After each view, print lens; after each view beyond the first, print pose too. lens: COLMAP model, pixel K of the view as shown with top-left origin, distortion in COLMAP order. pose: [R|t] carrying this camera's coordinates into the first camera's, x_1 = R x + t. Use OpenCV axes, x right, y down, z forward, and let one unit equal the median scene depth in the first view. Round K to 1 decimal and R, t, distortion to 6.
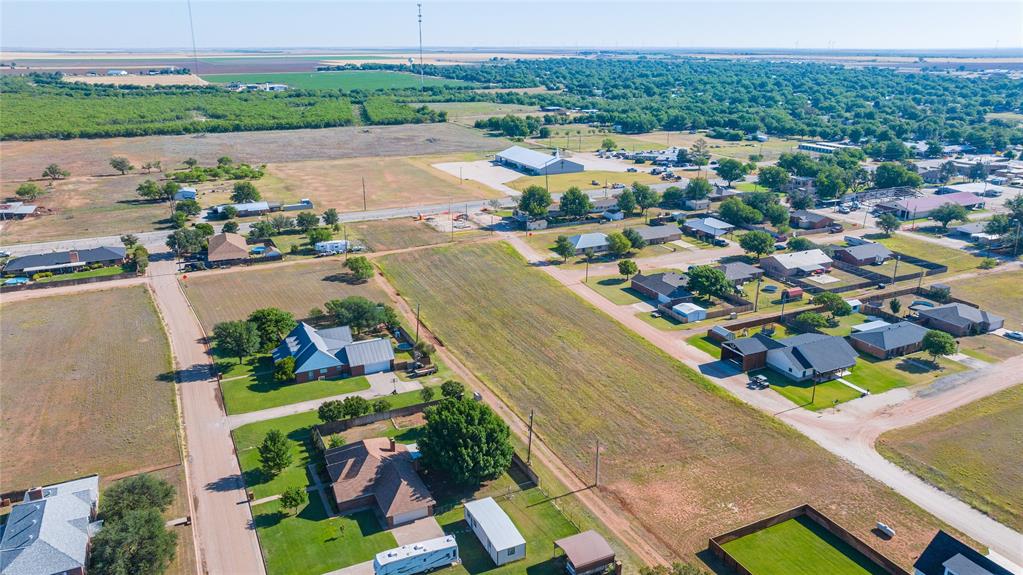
lens RADIAL K [[749.5, 0, 511.5], [0, 749.5, 287.5], [0, 0, 1]] dist [-0.021537, 0.009731]
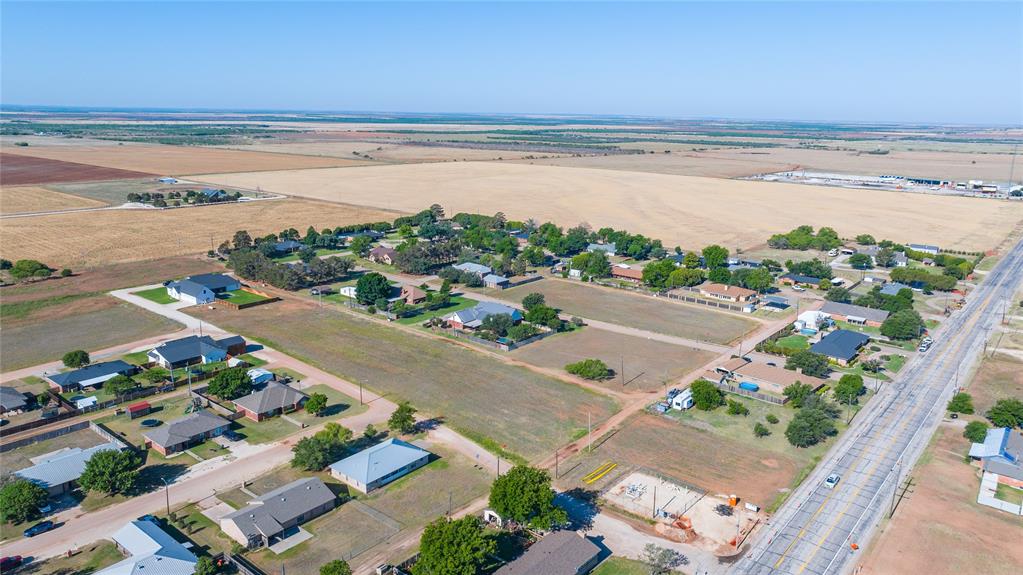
lens RADIAL K [[729.5, 0, 527.2], [0, 729.5, 288.1], [0, 0, 1]] dist [-0.018801, 0.000188]
pose [[-0.899486, 0.084354, -0.428729, 0.300580], [-0.156827, 0.853488, 0.496955, -0.631218], [0.407835, 0.514240, -0.754472, 1.747485]]
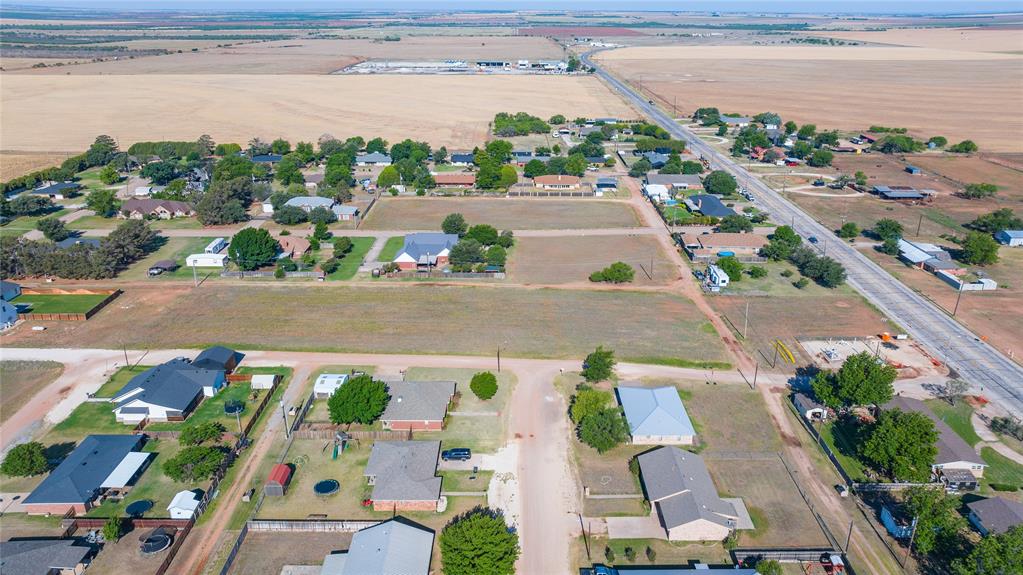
lens RADIAL K [[713.4, 0, 525.2], [0, 713.4, 286.8], [0, 0, 1]] dist [-0.034876, 0.047883]
pose [[-0.418010, 0.328639, -0.846915, 0.721052], [-0.291230, 0.834588, 0.467598, -0.456981], [0.860496, 0.442107, -0.253156, 1.215141]]
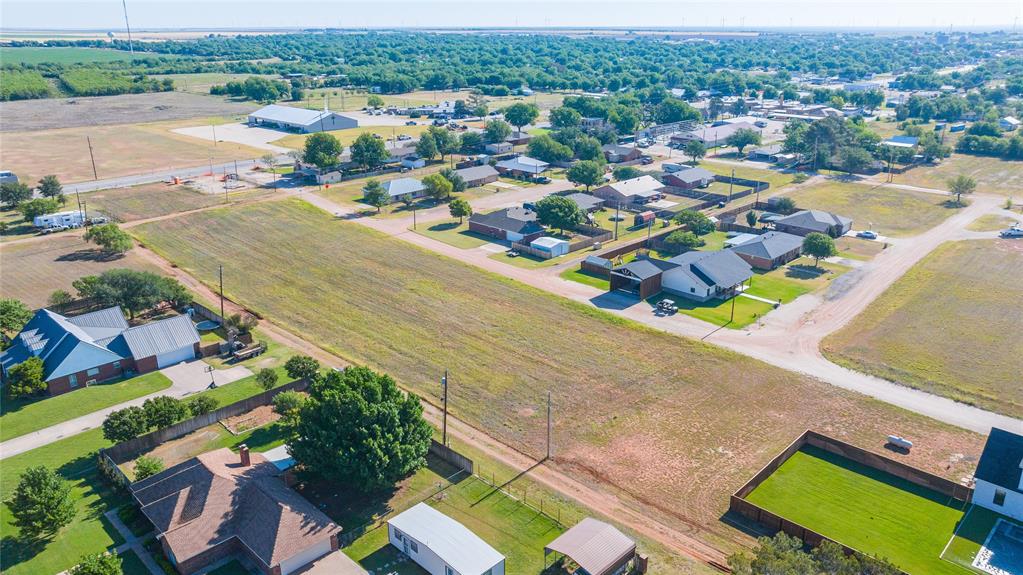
lens RADIAL K [[749.5, 0, 511.5], [0, 749.5, 287.5], [0, 0, 1]] dist [-0.021537, 0.009731]
pose [[0.938312, -0.113677, 0.326571, -0.080611], [0.107614, 0.993517, 0.036638, 0.038805], [-0.328619, 0.000766, 0.944462, 0.182023]]
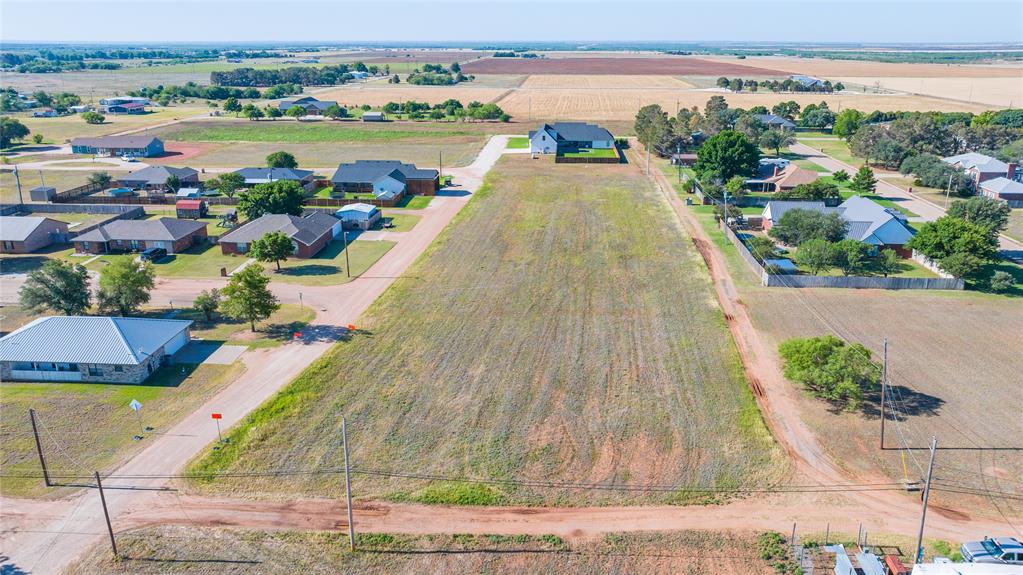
lens RADIAL K [[749.5, 0, 511.5], [0, 749.5, 287.5], [0, 0, 1]] dist [-0.021537, 0.009731]
pose [[-0.869957, -0.154677, 0.468242, -0.244803], [0.154216, 0.816570, 0.556264, -0.278376], [-0.468394, 0.556137, -0.686527, 1.349338]]
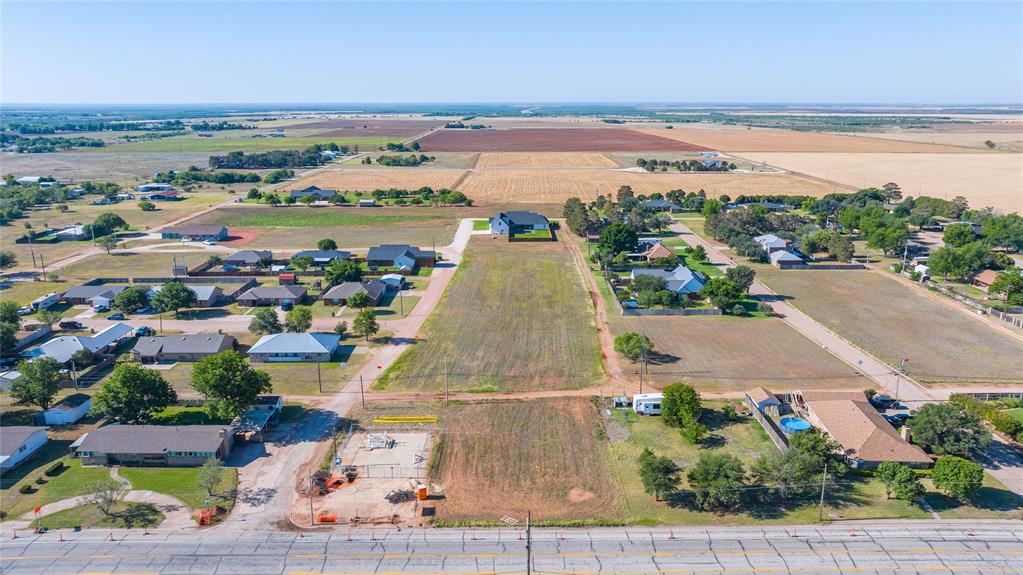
lens RADIAL K [[749.5, 0, 511.5], [0, 749.5, 287.5], [0, 0, 1]] dist [-0.021537, 0.009731]
pose [[-0.902664, -0.102831, 0.417879, -0.432150], [0.136450, 0.852539, 0.504538, -0.515151], [-0.408140, 0.512448, -0.755525, 1.700222]]
